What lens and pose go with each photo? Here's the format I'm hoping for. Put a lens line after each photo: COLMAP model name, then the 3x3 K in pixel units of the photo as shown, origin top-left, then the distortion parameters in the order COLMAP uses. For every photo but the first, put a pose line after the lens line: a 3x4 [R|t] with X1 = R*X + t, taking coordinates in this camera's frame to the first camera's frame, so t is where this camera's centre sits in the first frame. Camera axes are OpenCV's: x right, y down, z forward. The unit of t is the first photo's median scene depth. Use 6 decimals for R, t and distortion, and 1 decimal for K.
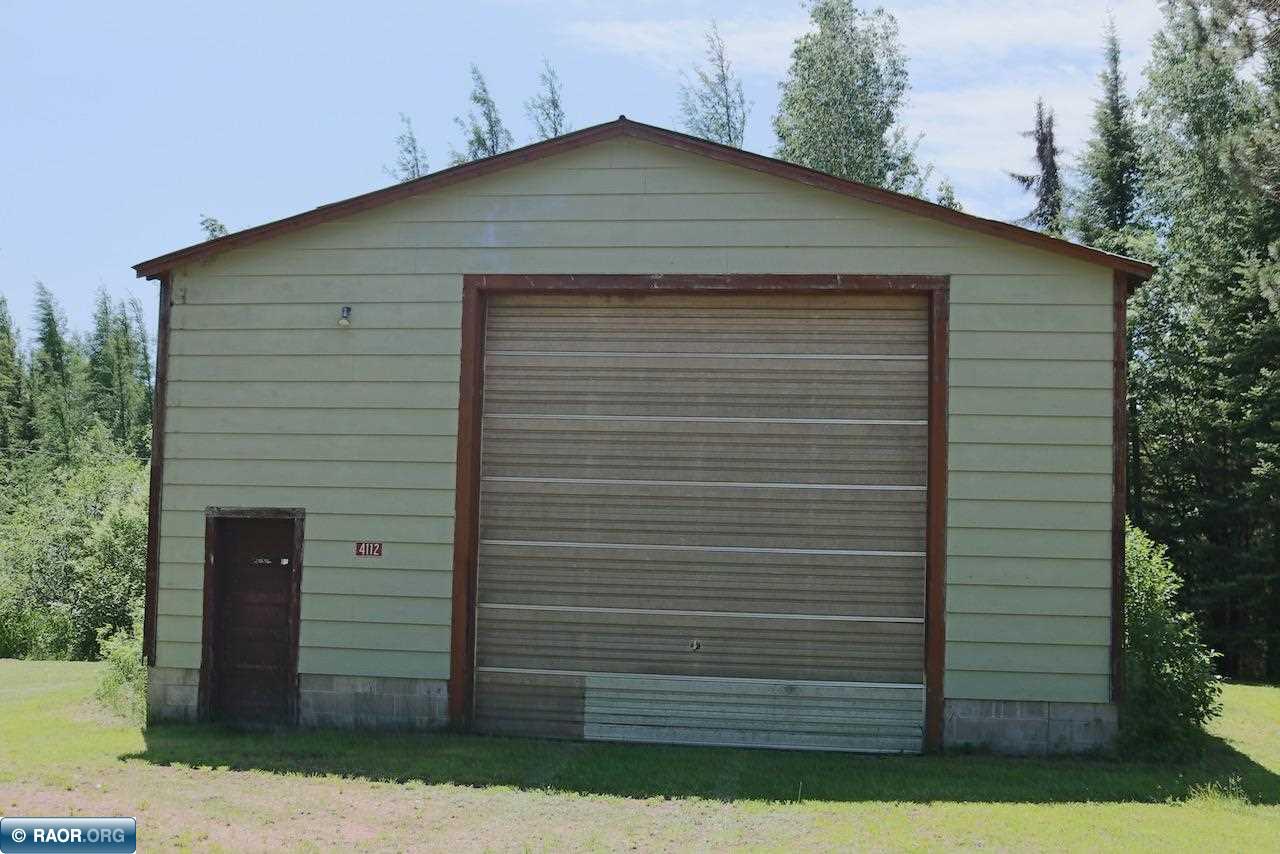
lens RADIAL K [[1564.7, 0, 640.0], [0, 1564.7, 427.0], [0, 0, 1]] dist [-0.104431, 0.053791]
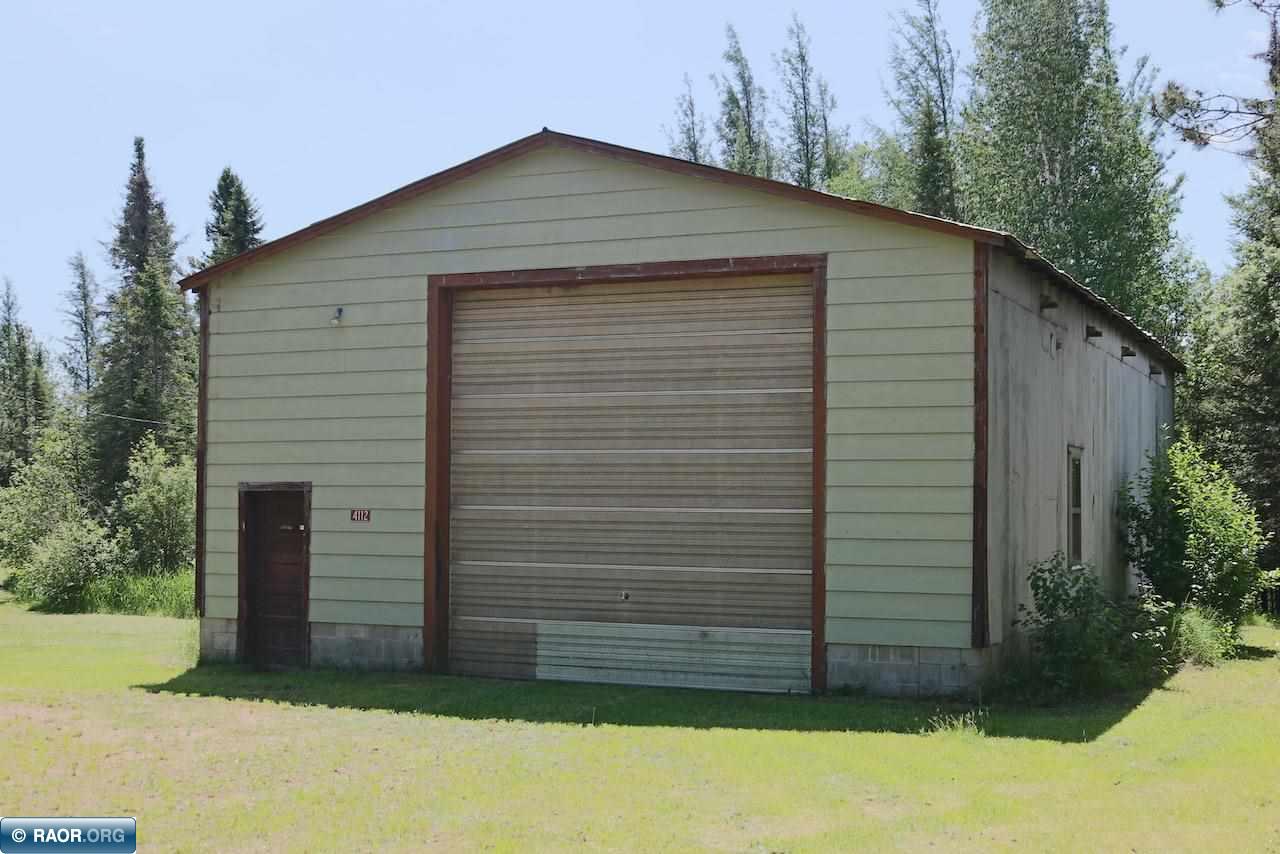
lens RADIAL K [[1692.4, 0, 640.0], [0, 1692.4, 427.0], [0, 0, 1]] dist [-0.088302, 0.026488]
pose [[0.962845, -0.031510, -0.268211, 0.372764], [0.038578, 0.999032, 0.021122, -0.006517], [0.267286, -0.030684, 0.963129, -0.161690]]
